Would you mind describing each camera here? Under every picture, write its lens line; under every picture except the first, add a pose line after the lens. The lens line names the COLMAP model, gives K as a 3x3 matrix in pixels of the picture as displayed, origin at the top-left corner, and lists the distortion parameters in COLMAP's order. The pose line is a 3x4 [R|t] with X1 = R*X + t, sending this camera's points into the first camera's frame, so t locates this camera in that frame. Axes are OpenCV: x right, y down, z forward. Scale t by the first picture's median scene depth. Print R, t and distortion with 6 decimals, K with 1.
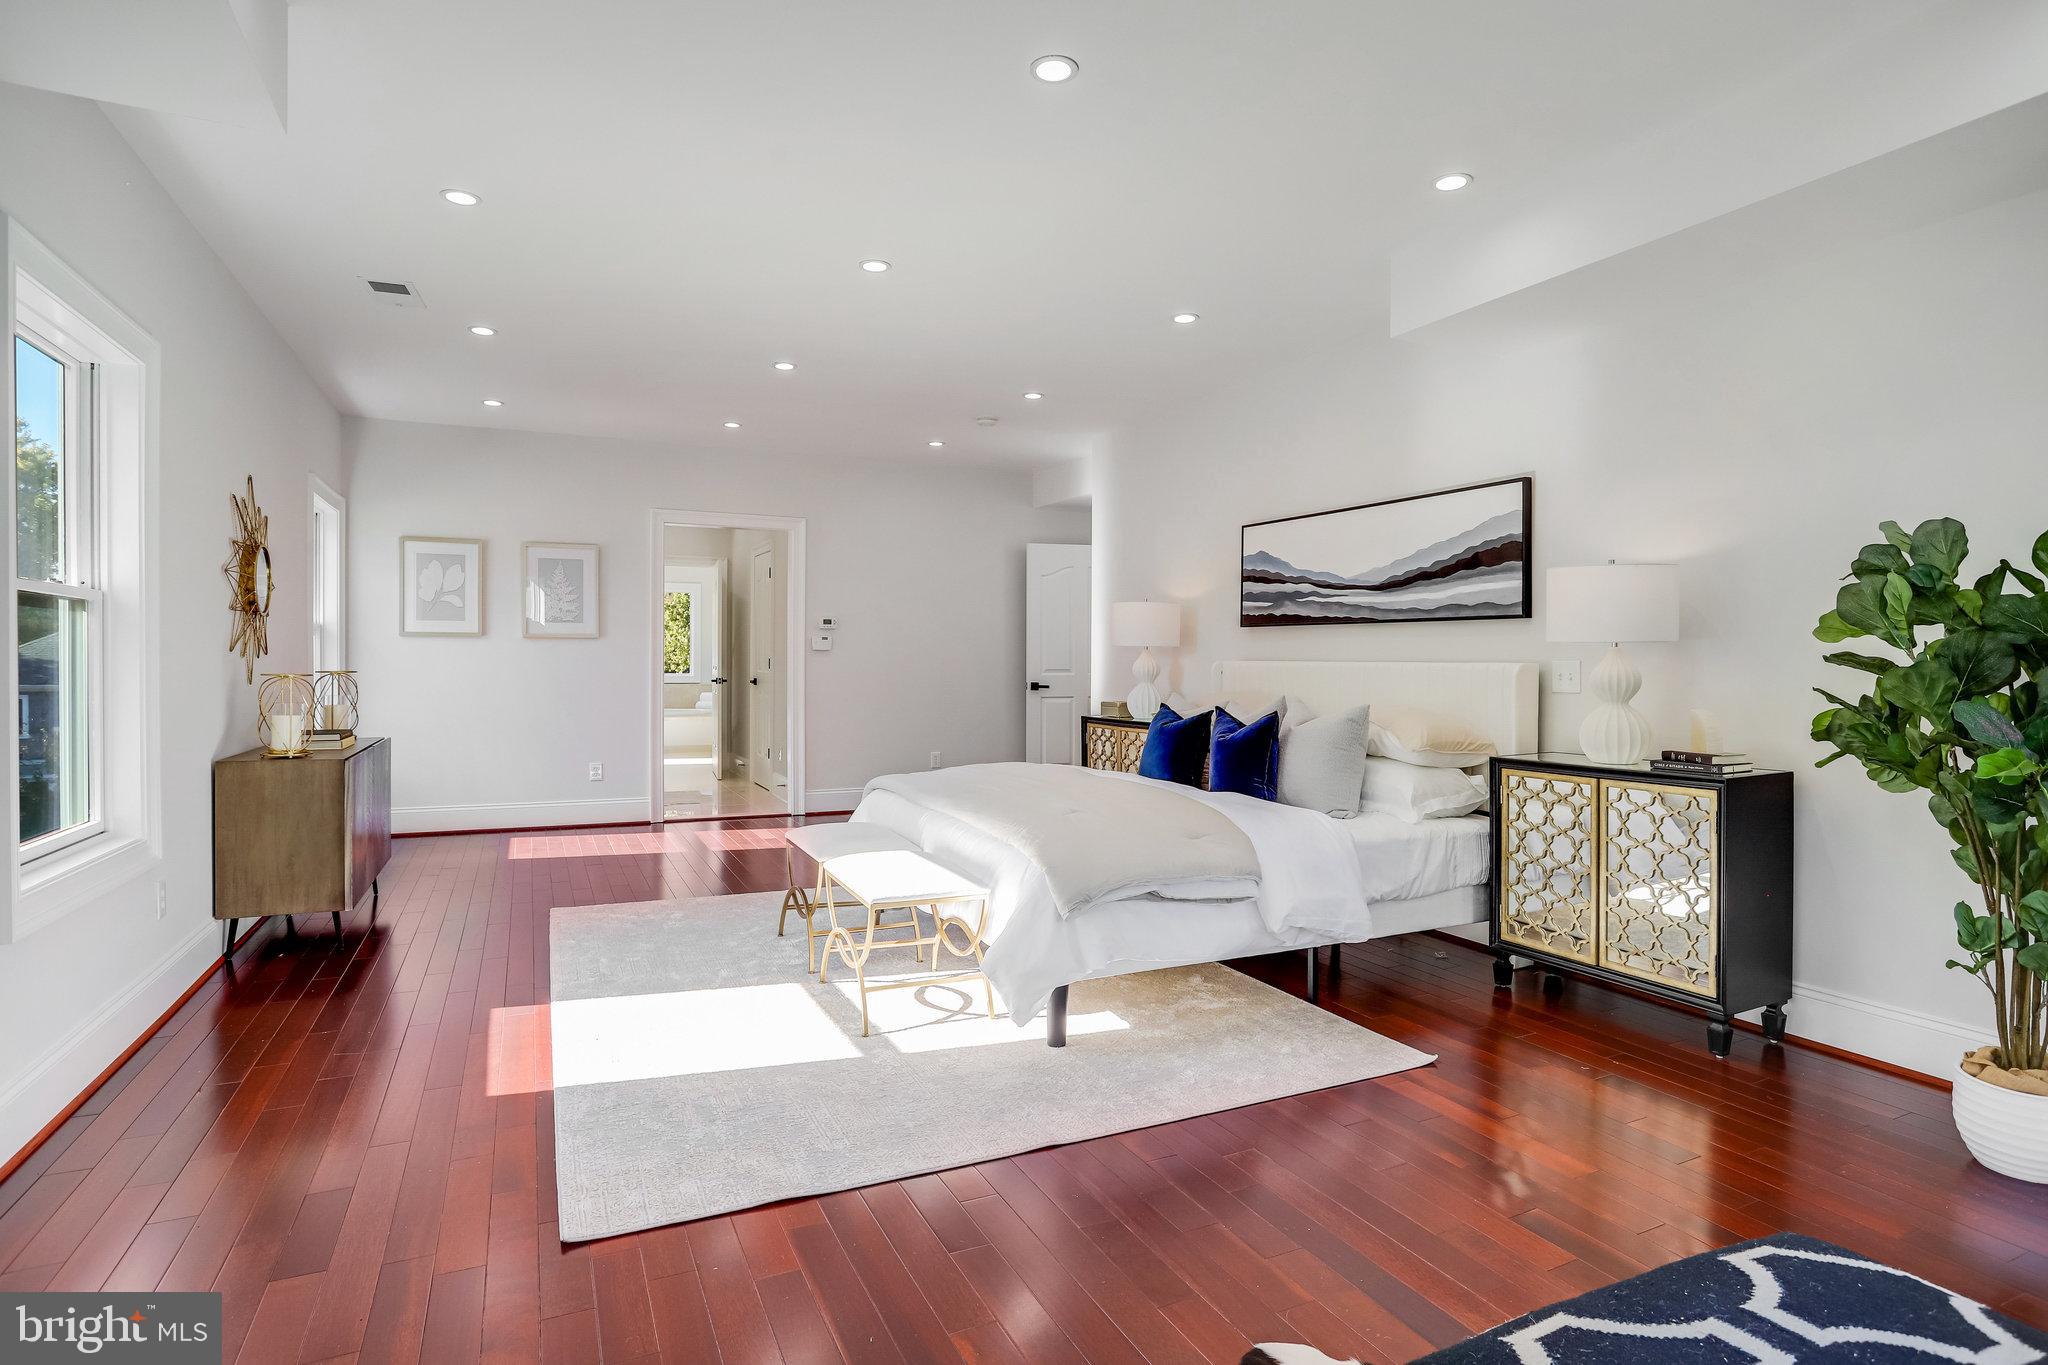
lens RADIAL K [[1034.7, 0, 1019.6], [0, 1034.7, 664.0], [0, 0, 1]] dist [-0.000473, 0.000135]
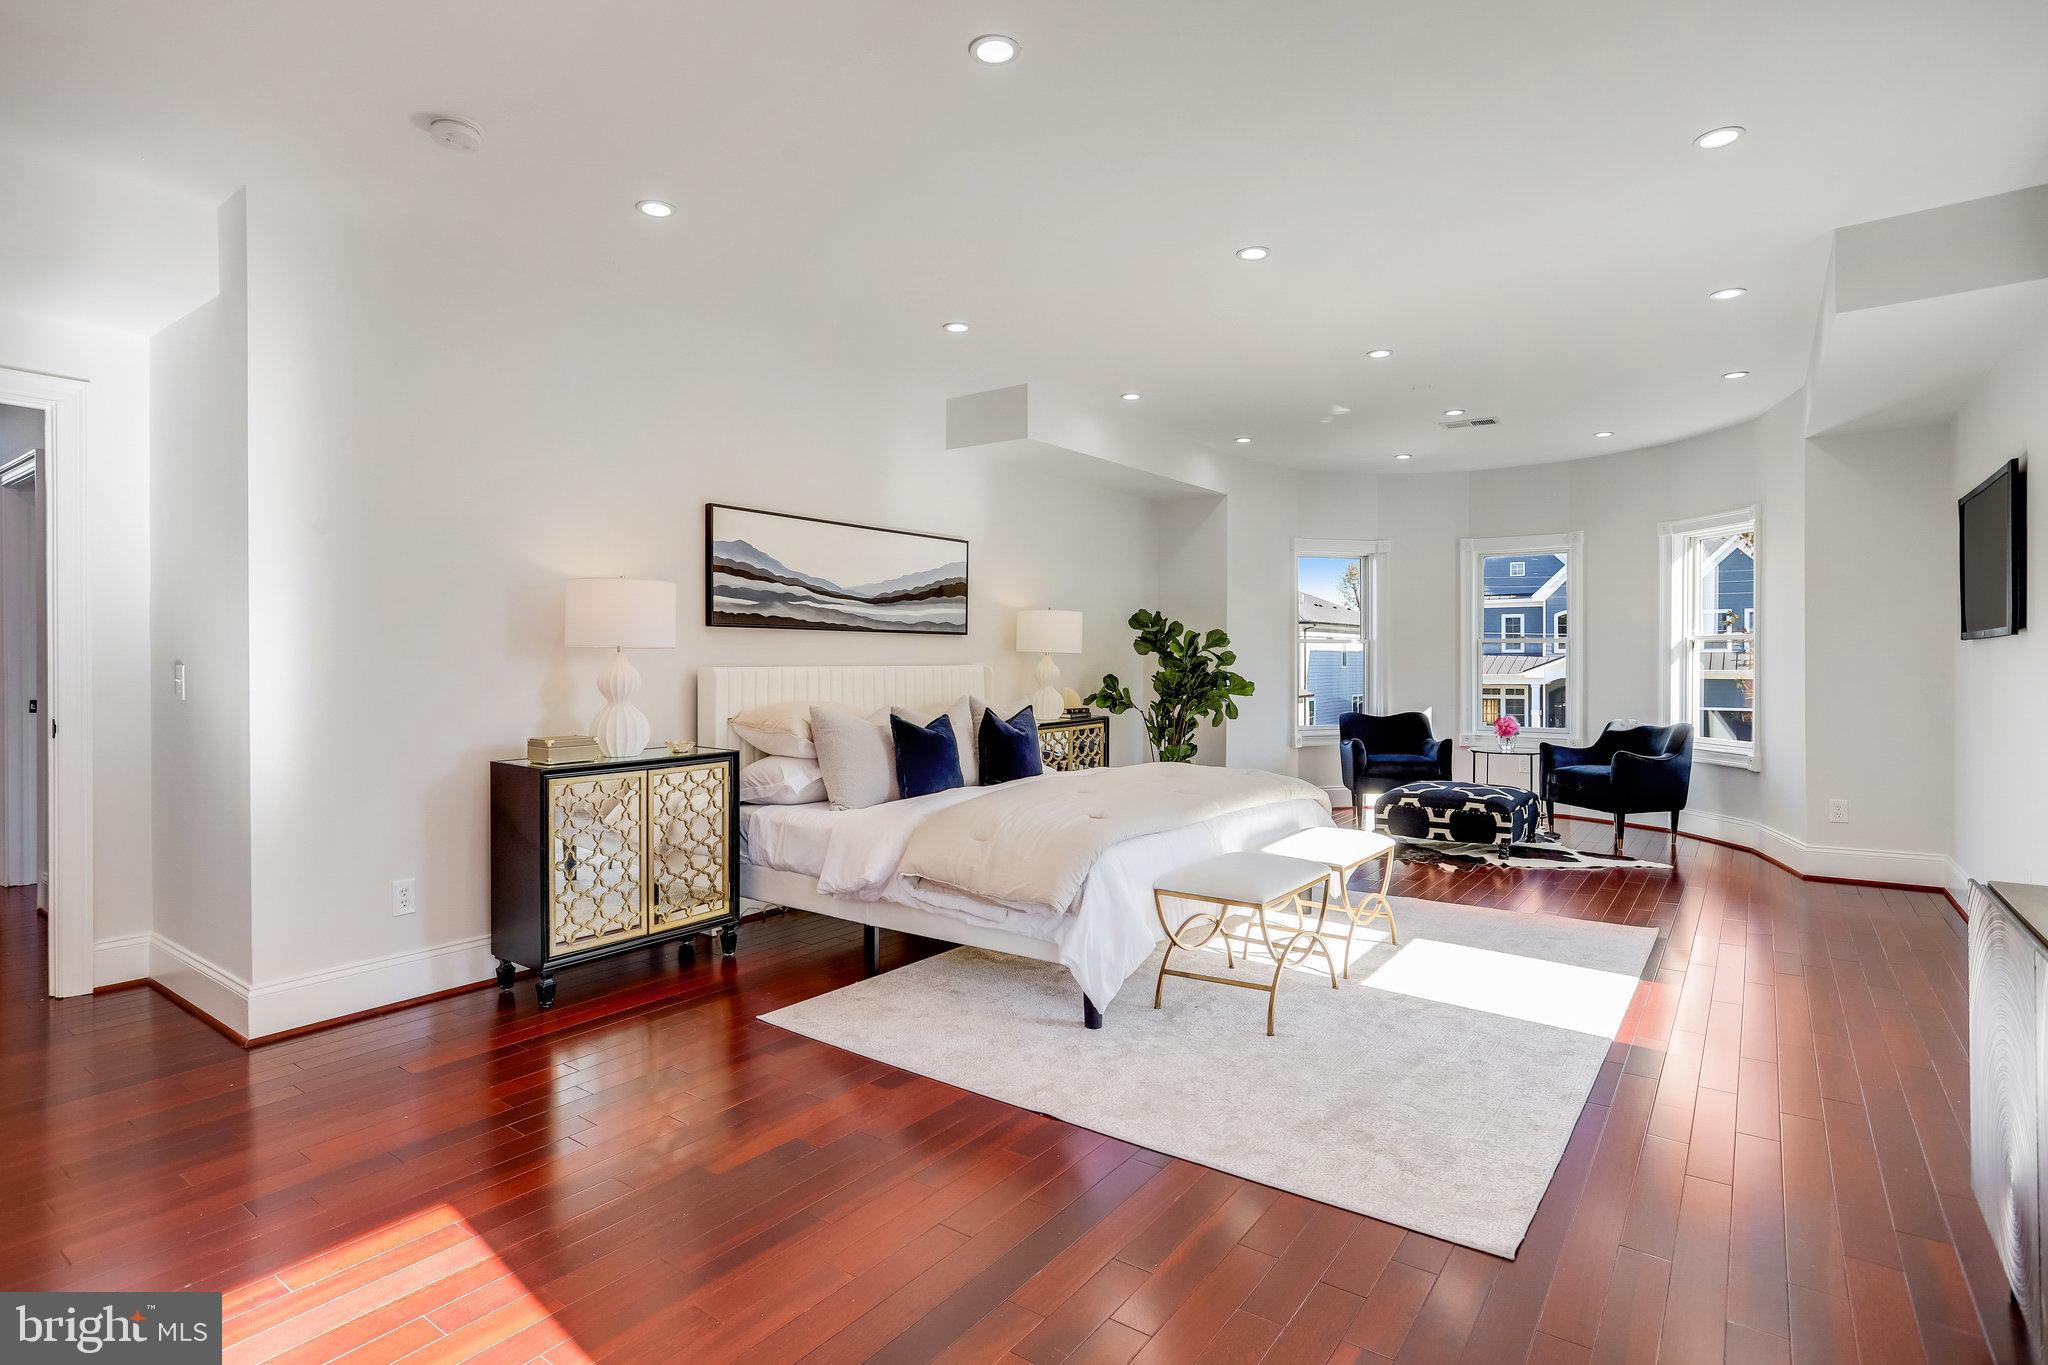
lens RADIAL K [[1034.7, 0, 1019.6], [0, 1034.7, 676.2], [0, 0, 1]] dist [-0.000473, 0.000135]
pose [[-0.467932, -0.012881, 0.883671, -0.684487], [0.010517, 0.999742, 0.020142, -0.010740], [-0.883702, 0.018718, -0.467676, 1.274992]]
